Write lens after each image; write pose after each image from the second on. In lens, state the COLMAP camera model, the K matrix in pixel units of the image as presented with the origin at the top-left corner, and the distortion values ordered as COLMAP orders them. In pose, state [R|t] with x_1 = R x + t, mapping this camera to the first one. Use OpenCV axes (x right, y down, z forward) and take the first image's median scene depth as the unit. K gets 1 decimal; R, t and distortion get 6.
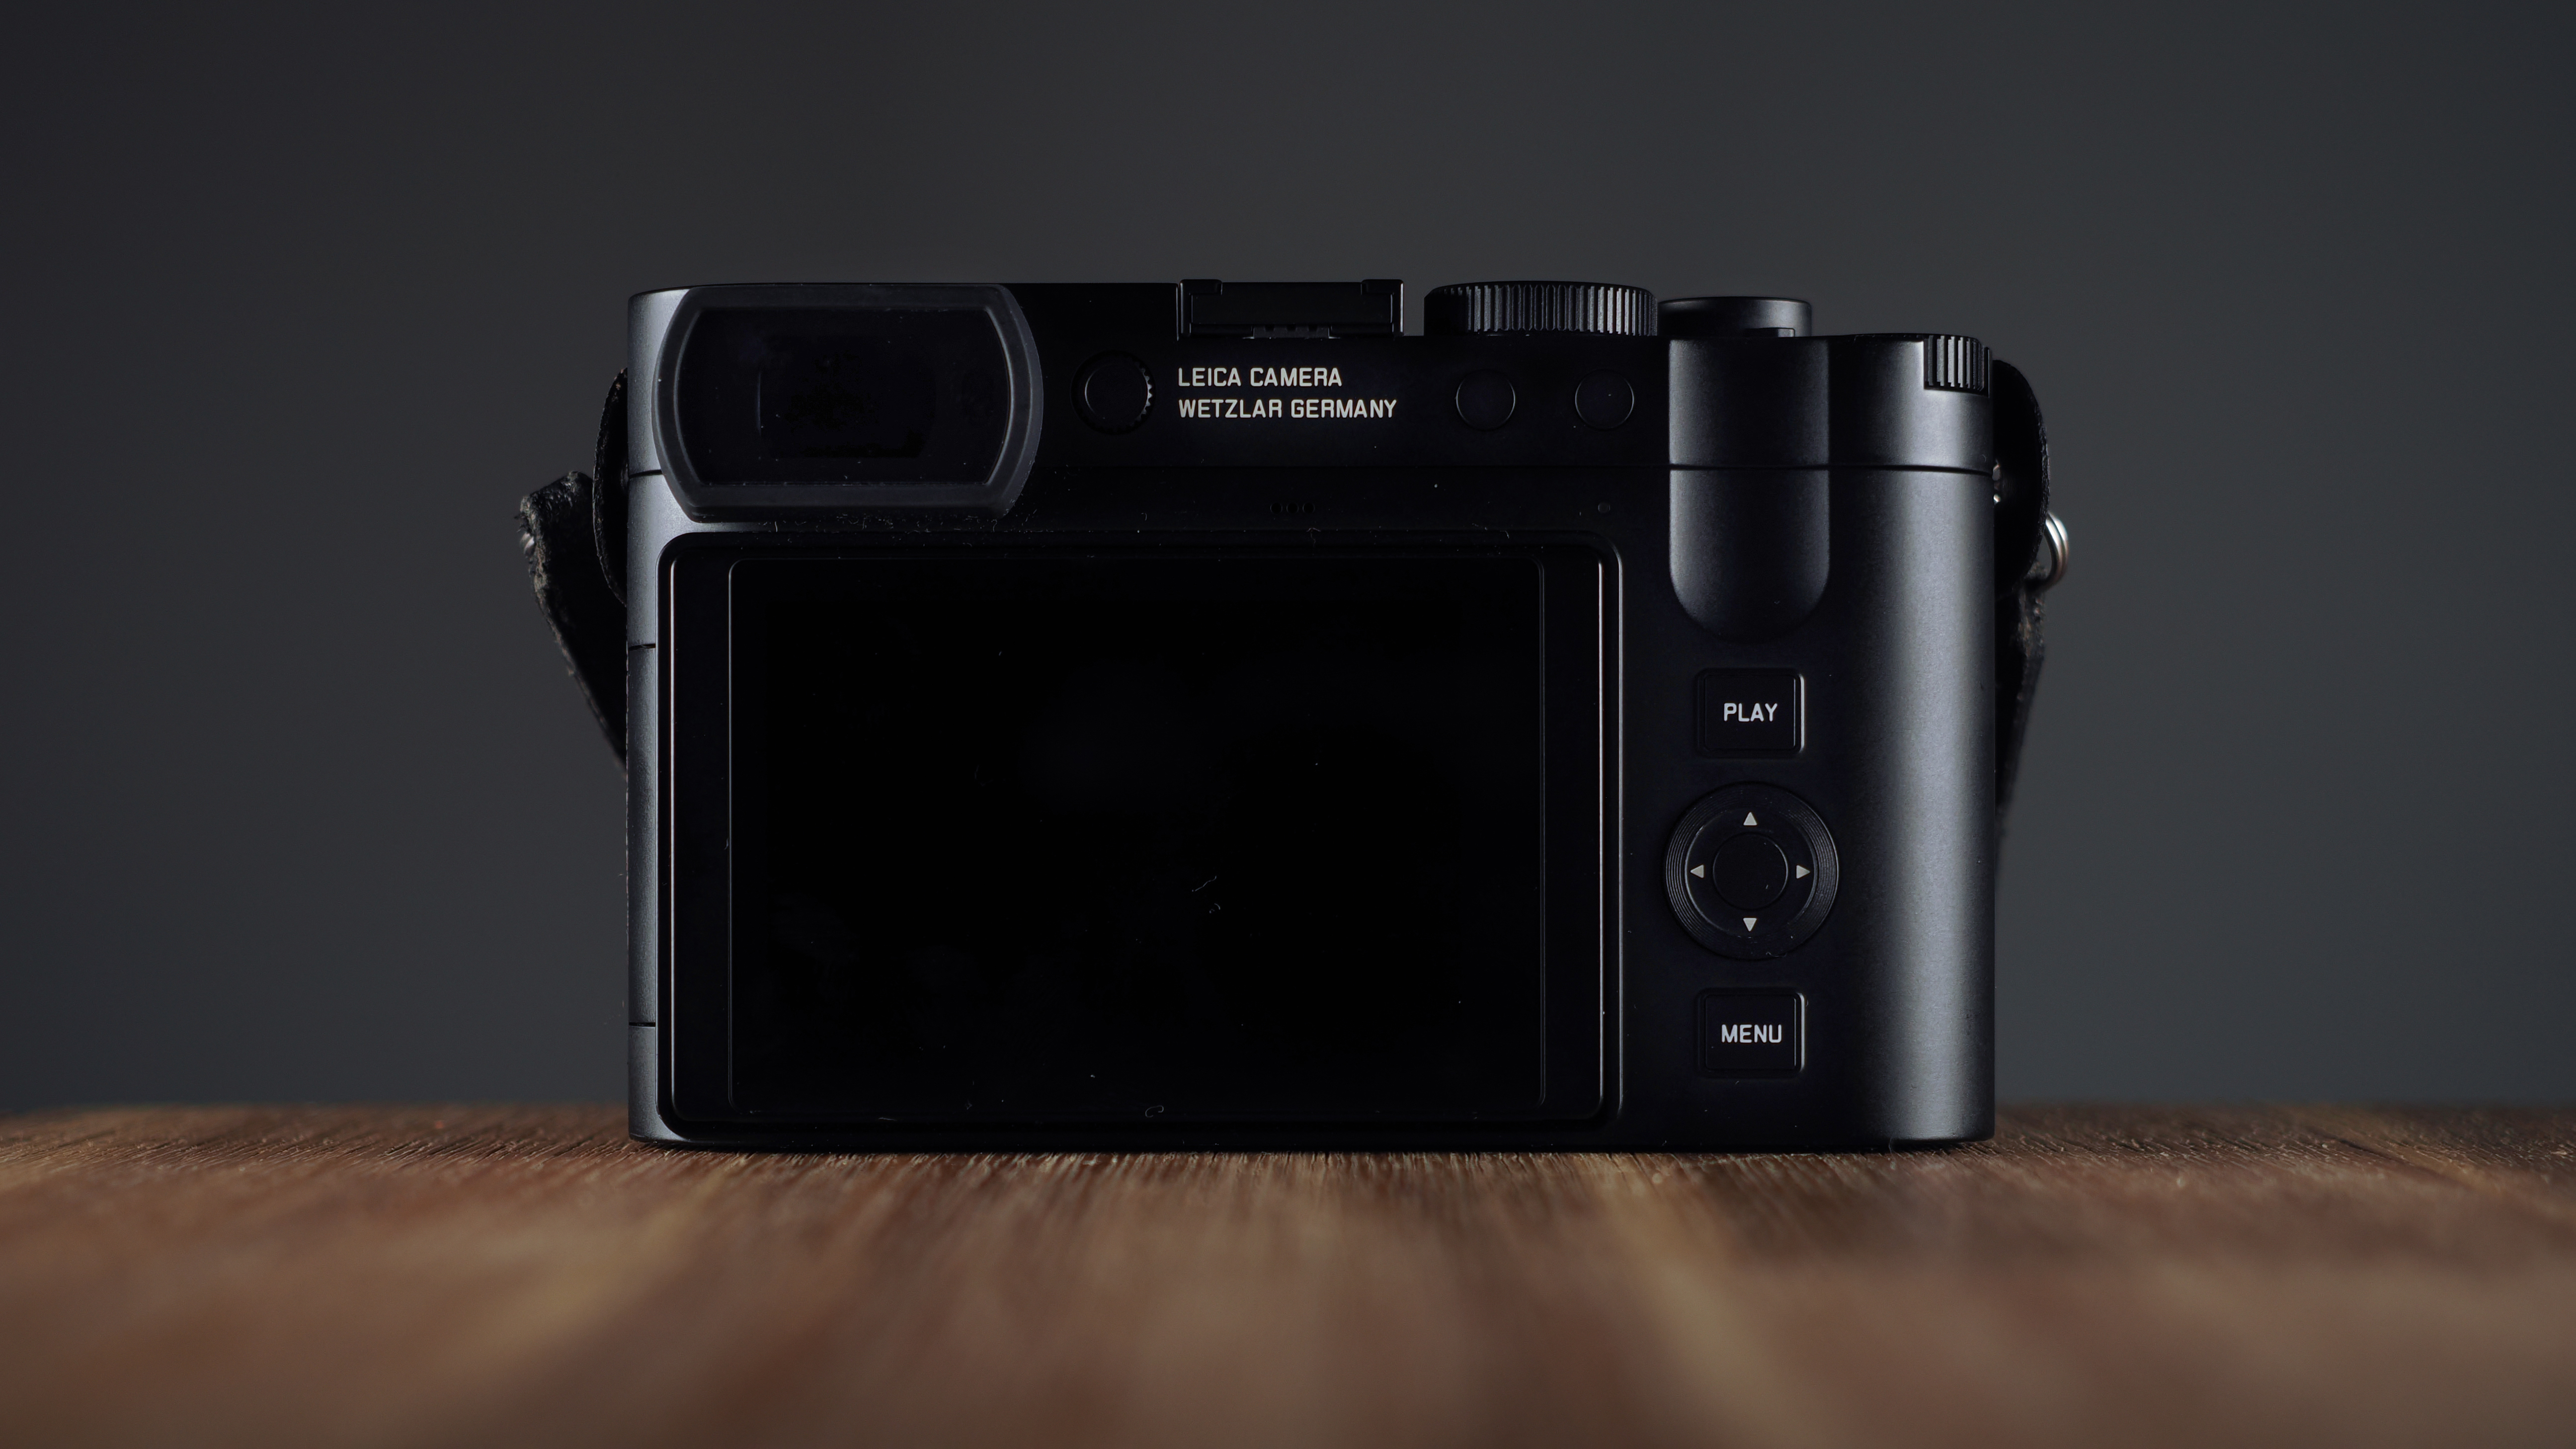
lens RADIAL K [[8595.6, 0, 1284.9], [0, 8595.6, 712.1], [0, 0, 1]] dist [-0.521672, 0.000000]
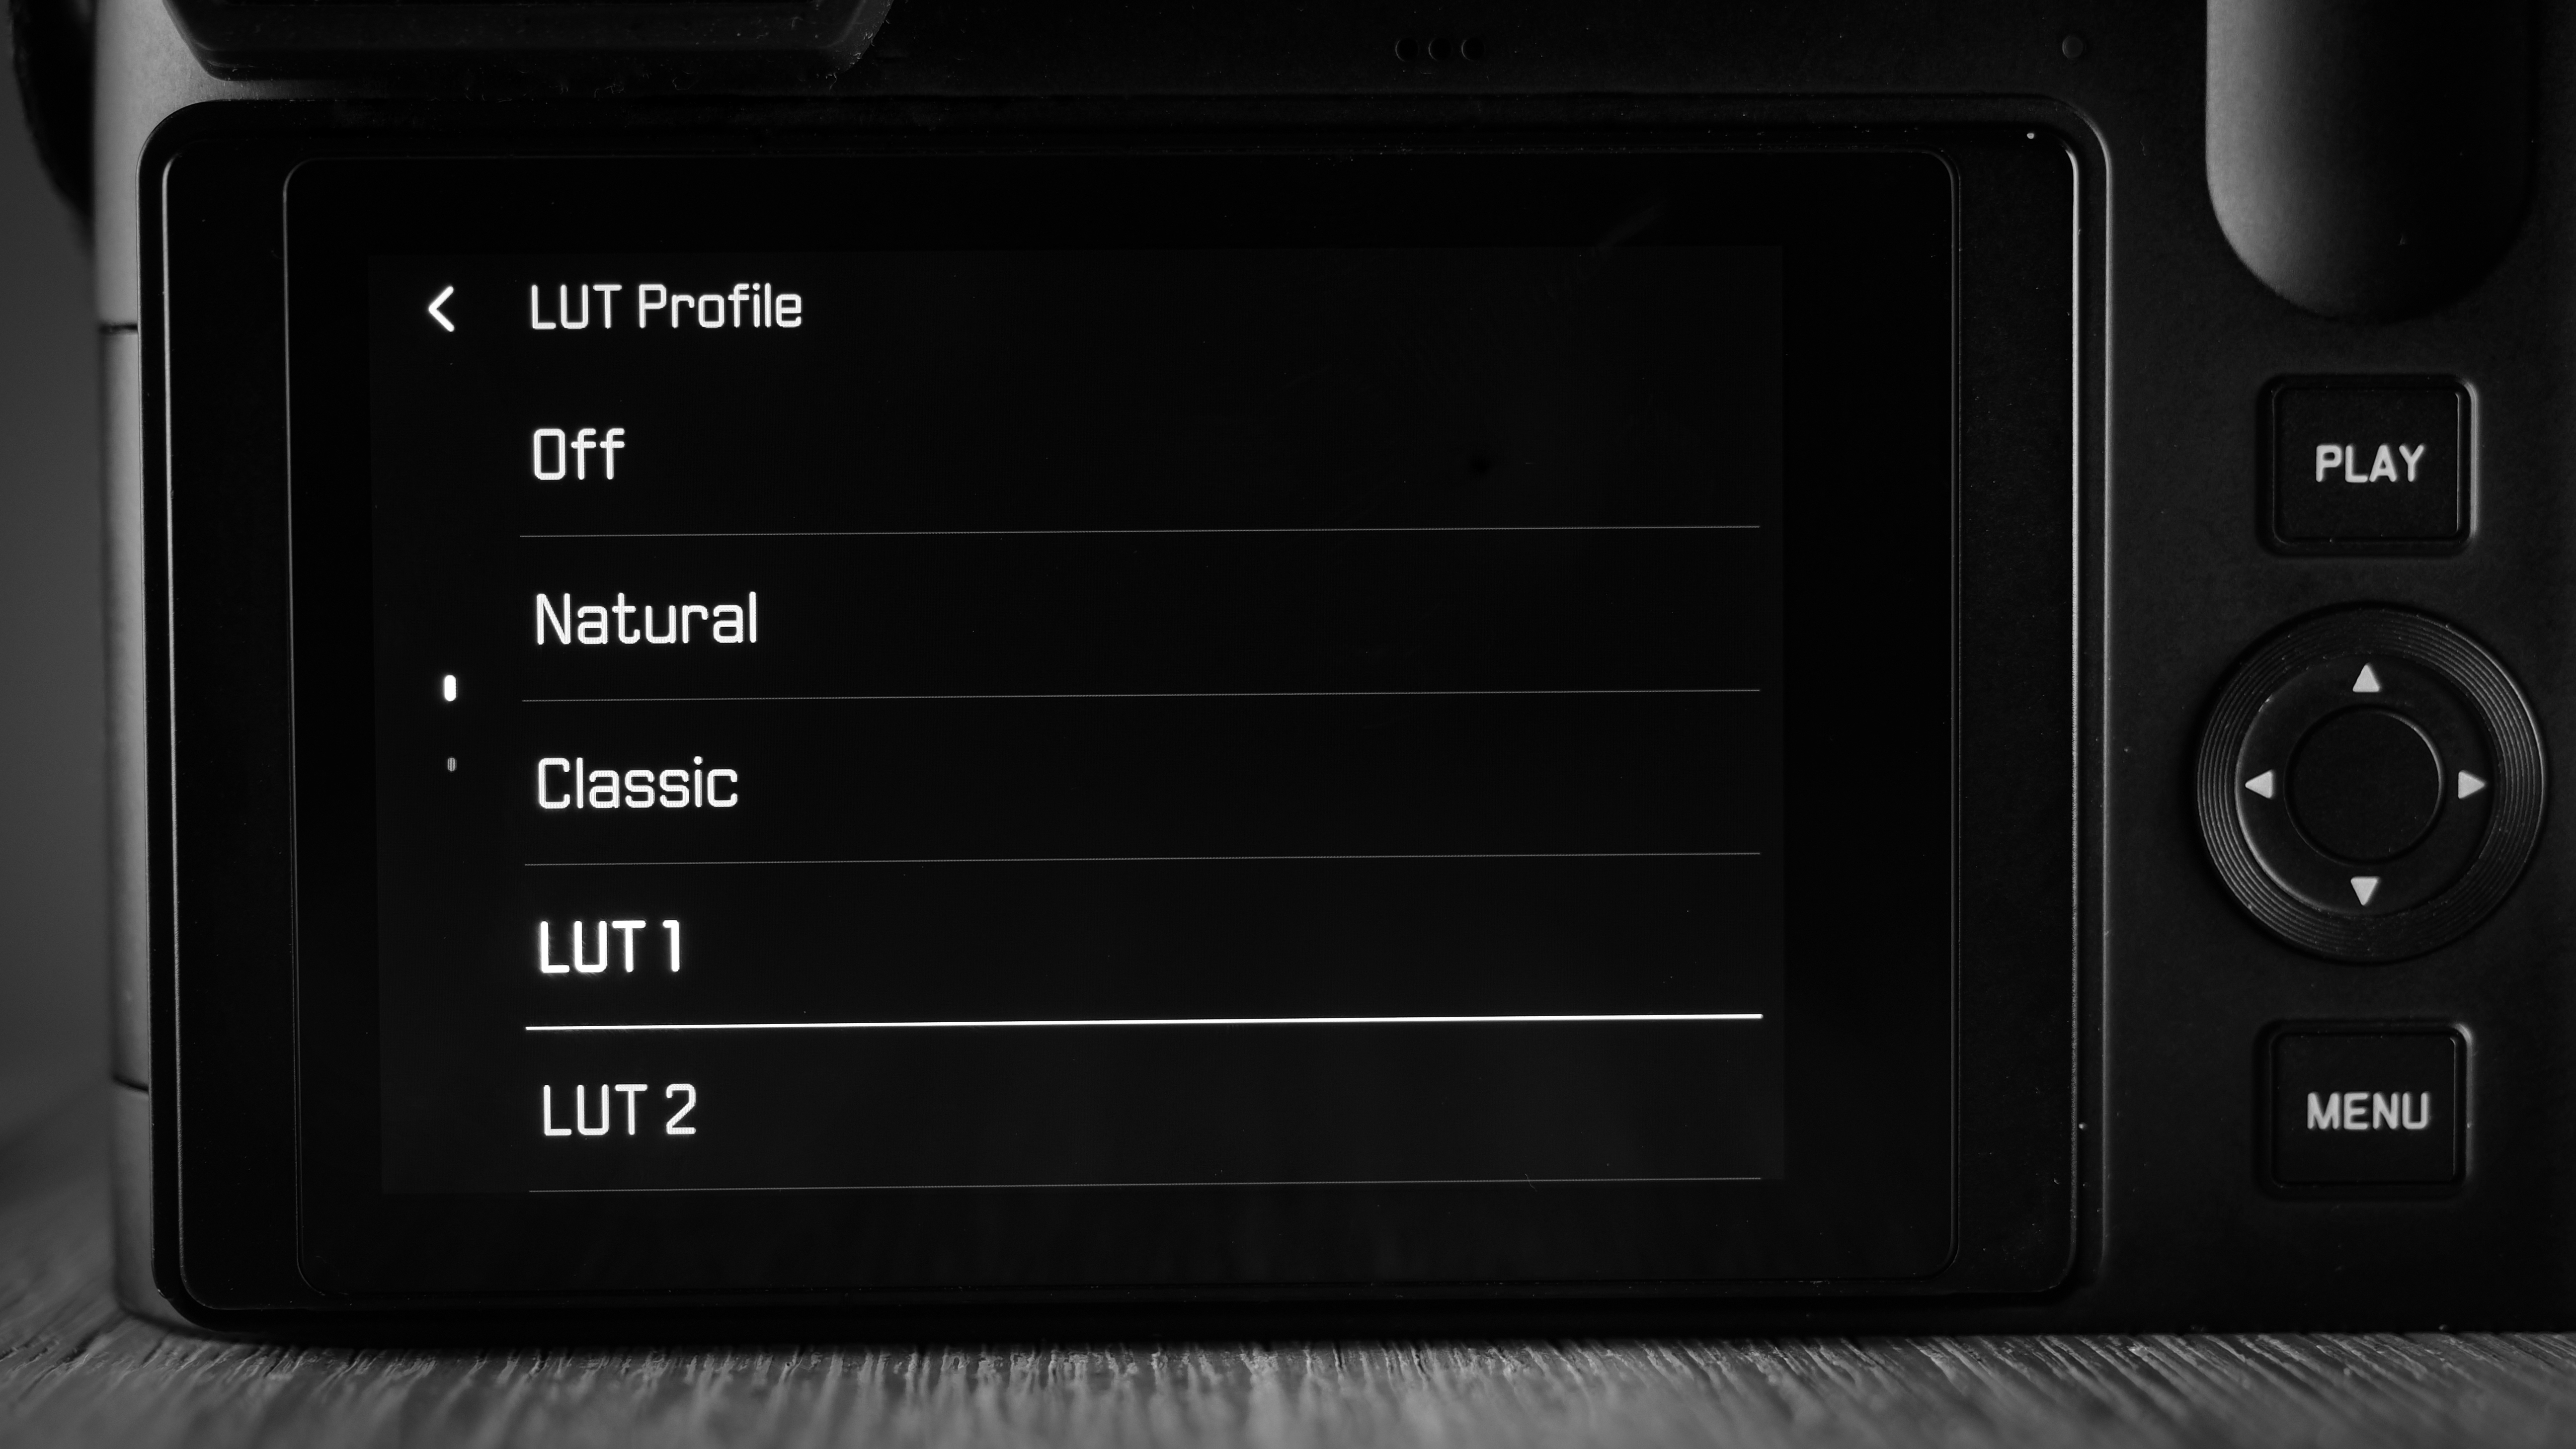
lens RADIAL K [[8595.6, 0, 1289.1], [0, 8595.6, 719.2], [0, 0, 1]] dist [-0.521672, 0.000000]
pose [[0.998446, -0.008871, 0.055017, -0.034664], [0.005773, 0.998402, 0.056210, -0.013124], [-0.055428, -0.055805, 0.996902, 0.514629]]
